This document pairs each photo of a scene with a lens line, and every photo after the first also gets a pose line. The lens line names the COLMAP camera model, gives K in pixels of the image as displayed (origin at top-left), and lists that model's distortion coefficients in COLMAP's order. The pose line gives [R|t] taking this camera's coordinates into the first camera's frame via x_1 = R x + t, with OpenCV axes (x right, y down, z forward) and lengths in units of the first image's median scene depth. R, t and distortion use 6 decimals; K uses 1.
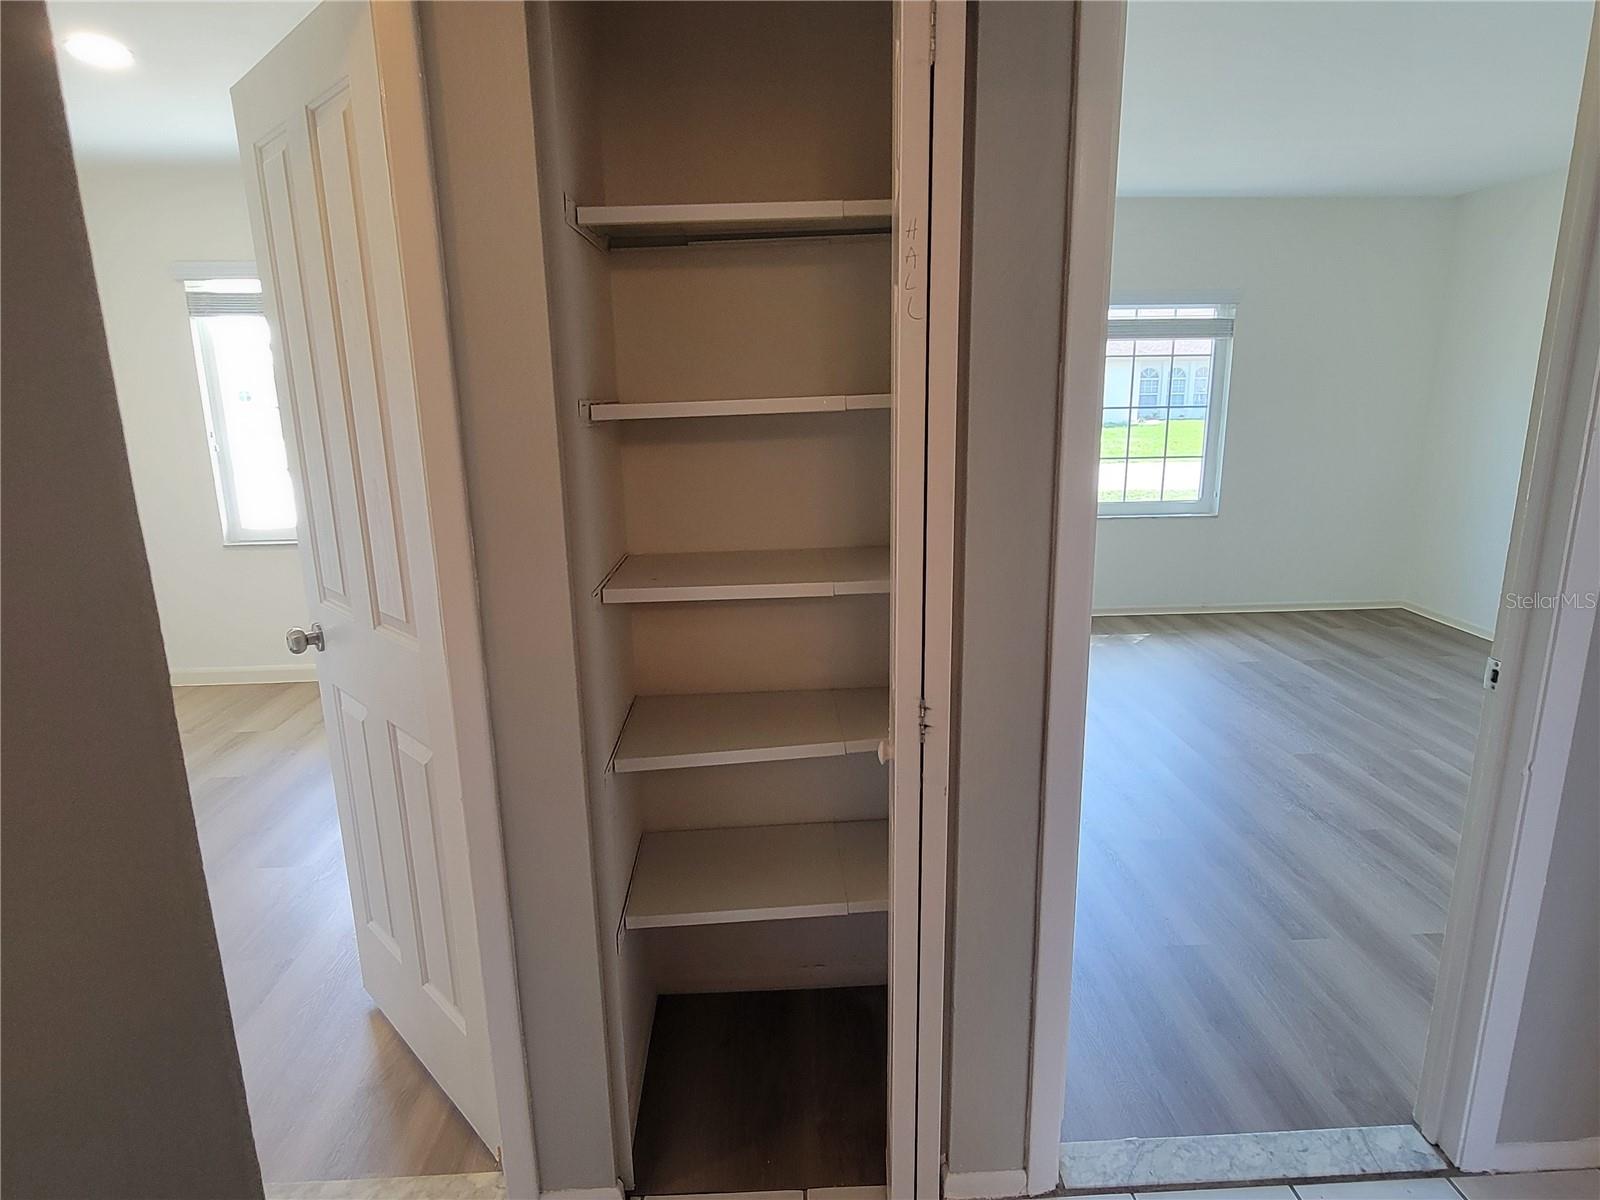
lens RADIAL K [[948.5, 0, 819.0], [0, 948.5, 603.6], [0, 0, 1]] dist [0.020535, 0.000309]
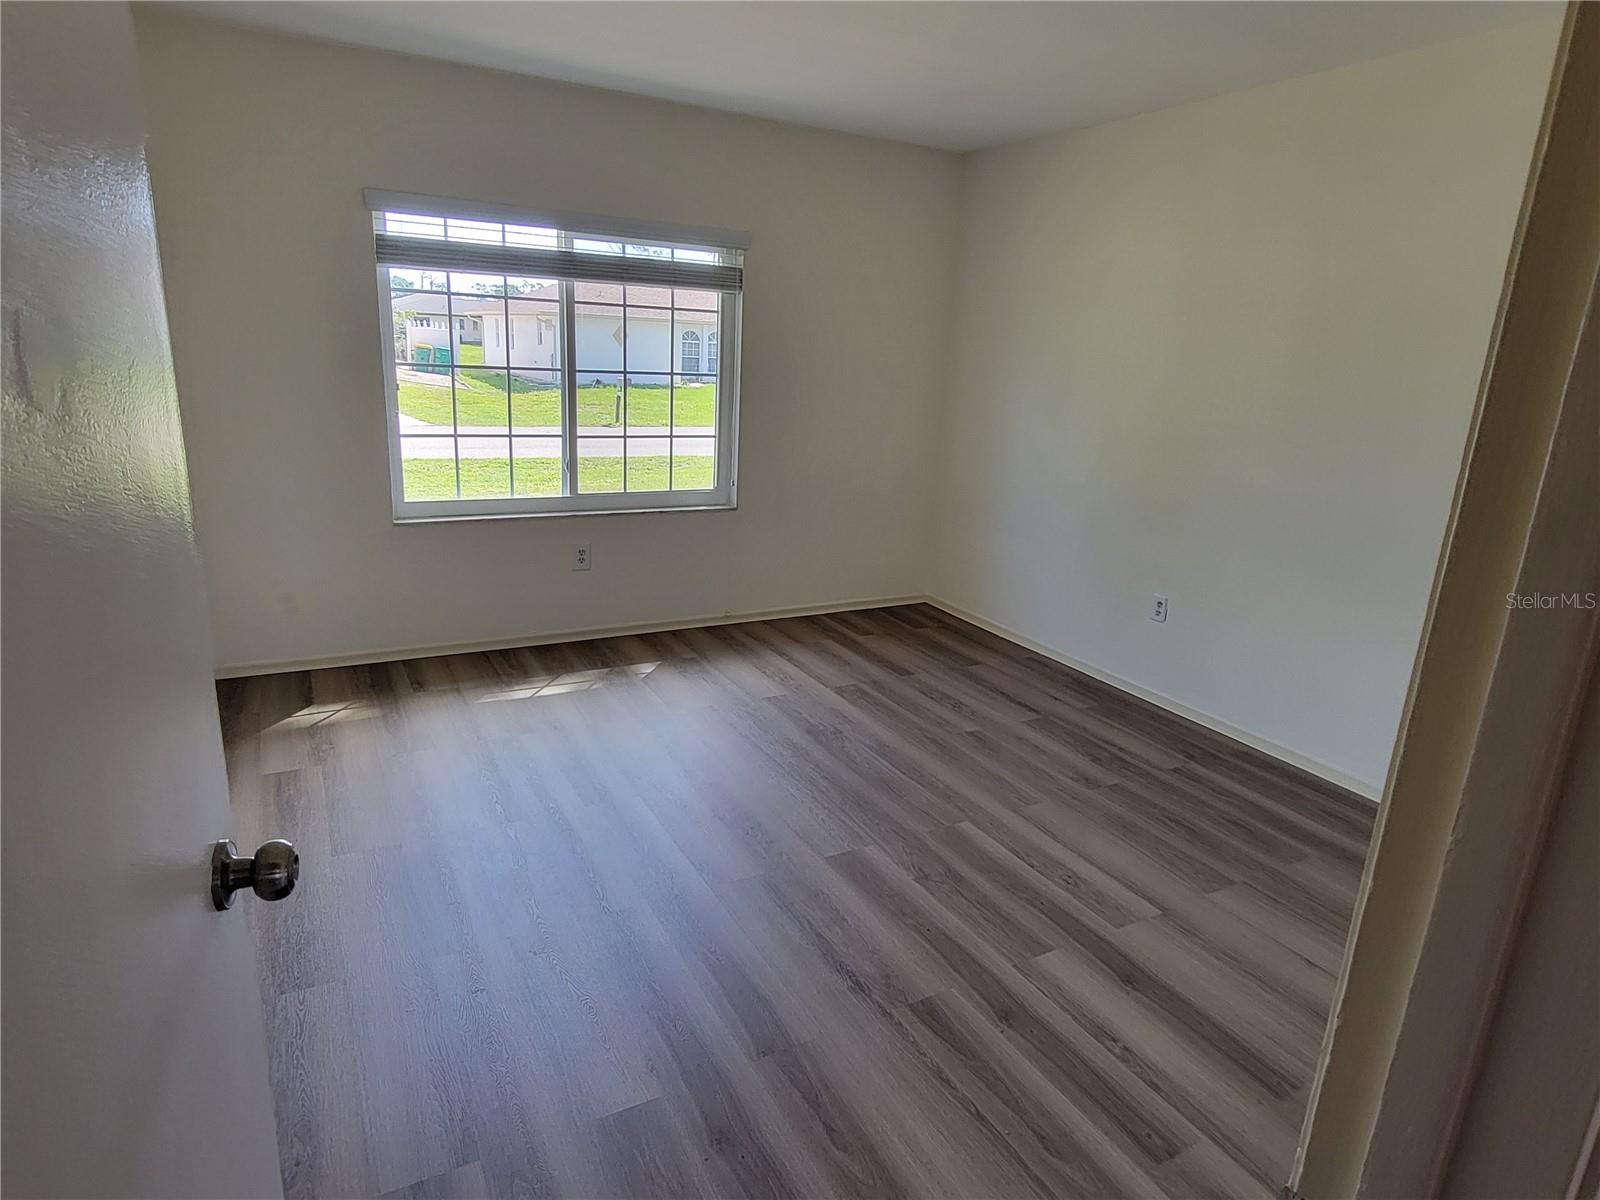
lens RADIAL K [[944.2, 0, 800.0], [0, 944.2, 600.0], [0, 0, 1]] dist [-0.005249, -0.001967]
pose [[0.907499, -0.060278, 0.415708, 0.131726], [0.043180, 0.997794, 0.050417, -0.055659], [-0.417830, -0.027803, 0.908100, 0.245605]]
